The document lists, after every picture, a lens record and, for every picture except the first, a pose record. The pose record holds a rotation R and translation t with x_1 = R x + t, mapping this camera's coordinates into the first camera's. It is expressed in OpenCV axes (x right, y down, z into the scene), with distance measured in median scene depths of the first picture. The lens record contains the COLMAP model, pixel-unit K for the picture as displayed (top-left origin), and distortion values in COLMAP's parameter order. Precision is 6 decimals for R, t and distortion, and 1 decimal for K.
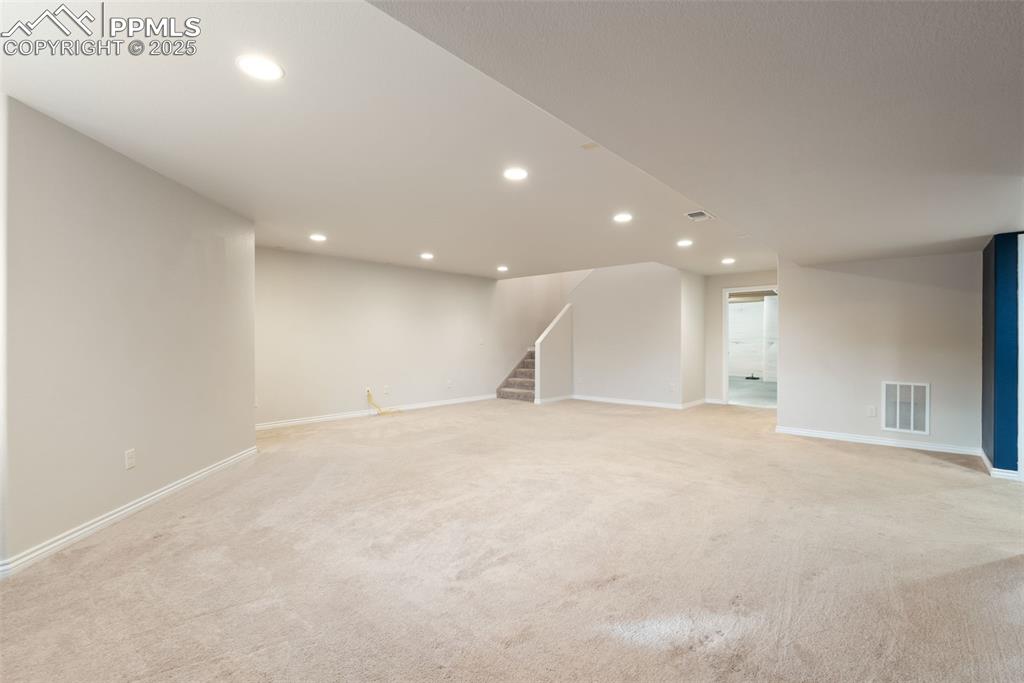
lens RADIAL K [[461.4, 0, 512.7], [0, 461.4, 341.2], [0, 0, 1]] dist [-0.008831, 0.001997]
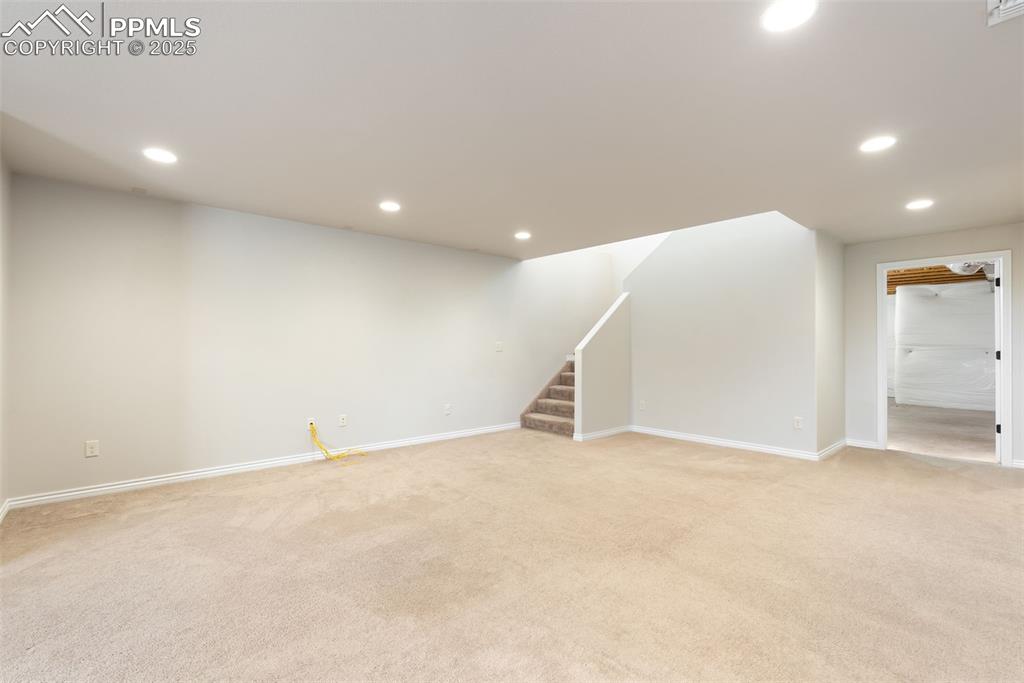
lens RADIAL K [[461.4, 0, 509.5], [0, 461.4, 344.3], [0, 0, 1]] dist [-0.008831, 0.001997]
pose [[0.993470, 0.002032, -0.114072, 0.030023], [-0.002784, 0.999975, -0.006435, 0.000344], [0.114057, 0.006711, 0.993452, 0.309087]]
